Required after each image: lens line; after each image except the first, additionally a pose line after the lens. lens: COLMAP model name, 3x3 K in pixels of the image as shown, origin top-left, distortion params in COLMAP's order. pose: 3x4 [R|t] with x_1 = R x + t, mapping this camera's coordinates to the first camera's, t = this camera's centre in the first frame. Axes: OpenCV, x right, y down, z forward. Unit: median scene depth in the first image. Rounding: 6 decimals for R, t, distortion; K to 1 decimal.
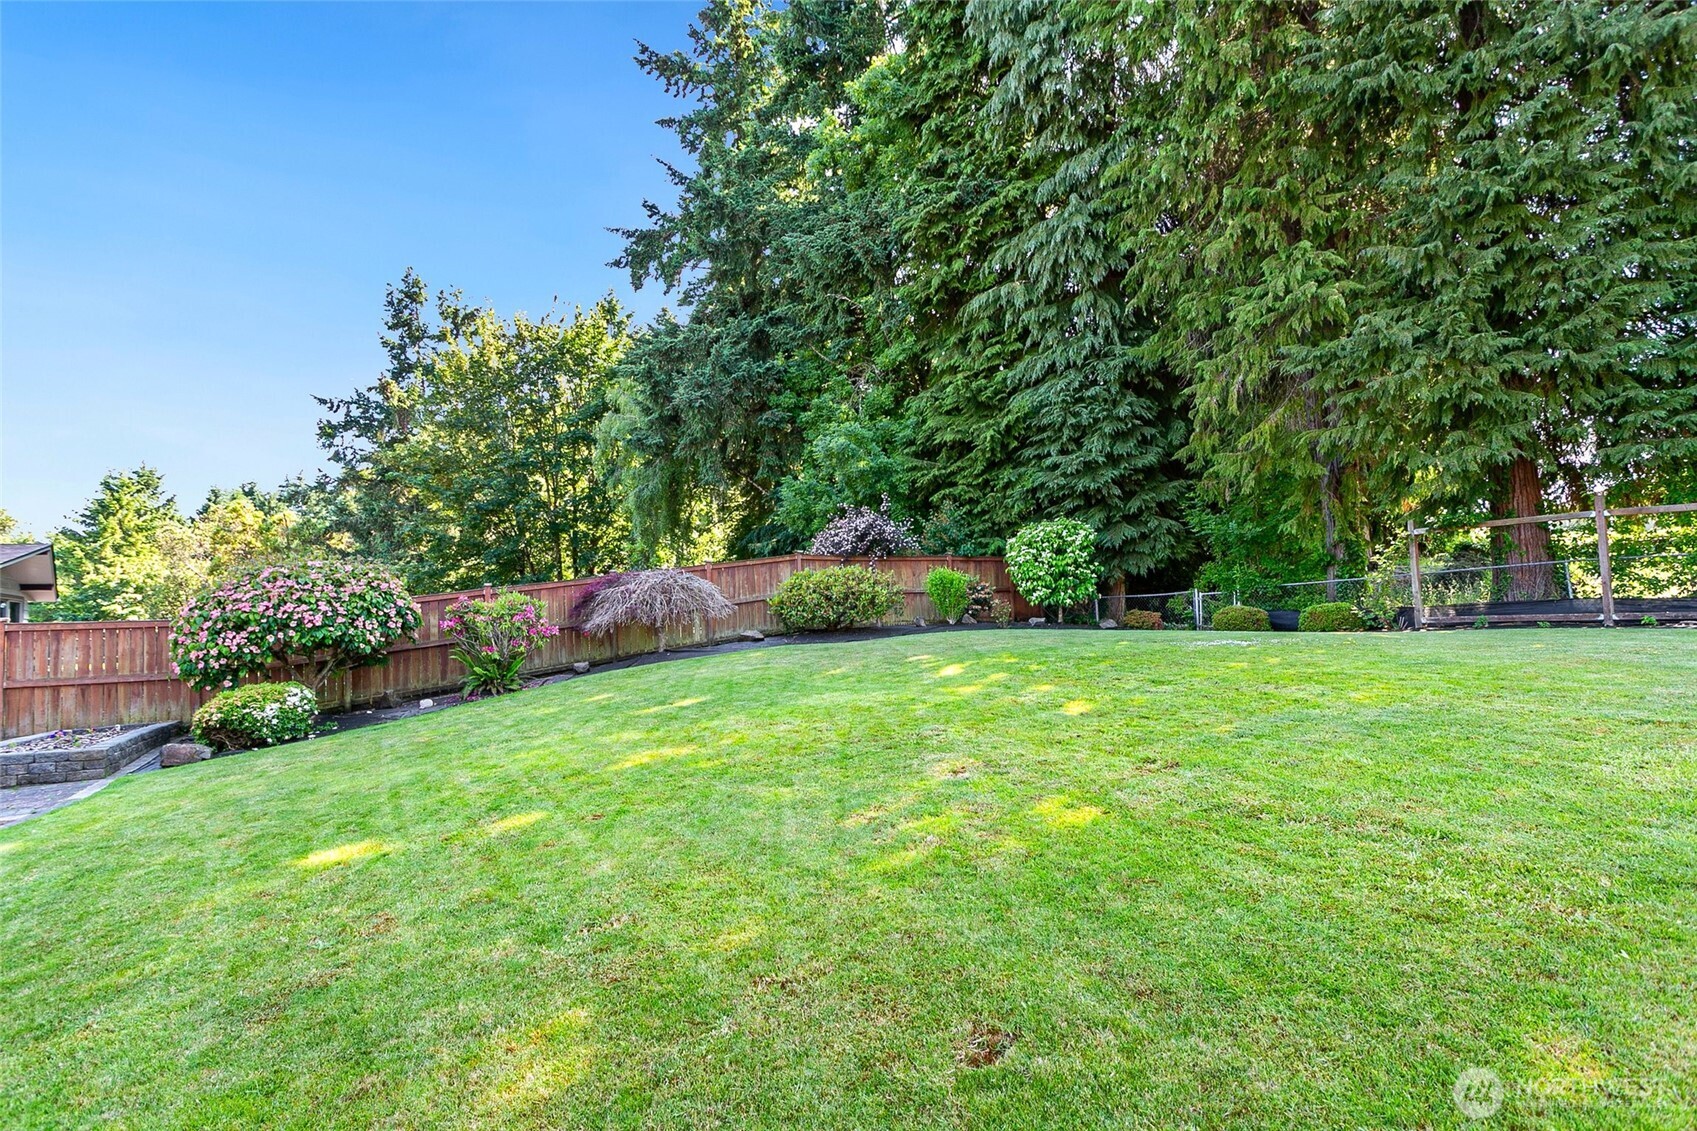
lens RADIAL K [[816.4, 0, 838.8], [0, 816.4, 582.2], [0, 0, 1]] dist [0.008196, 0.000262]
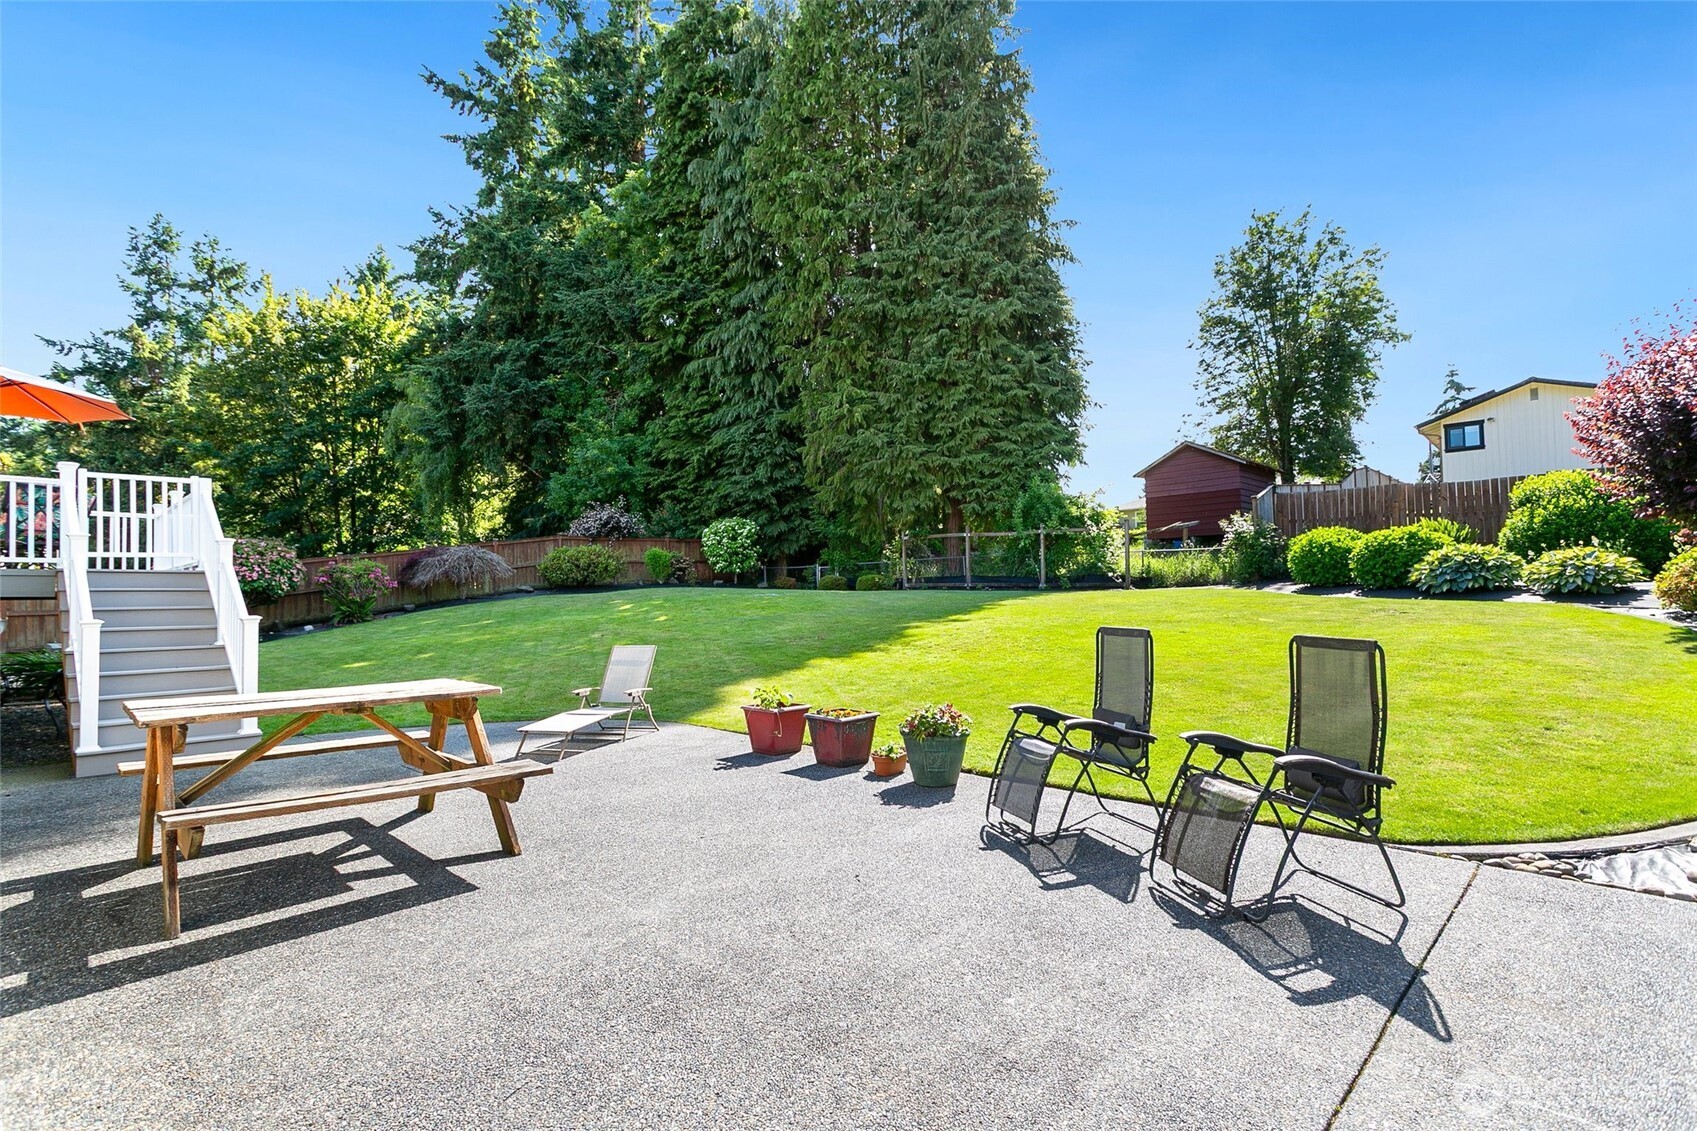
lens RADIAL K [[796.6, 0, 837.8], [0, 796.6, 562.9], [0, 0, 1]] dist [0.003056, 0.000774]
pose [[0.963630, 0.021290, 0.266391, 0.049802], [-0.028027, 0.999376, 0.021512, -0.027394], [-0.265767, -0.028196, 0.963625, -0.500032]]
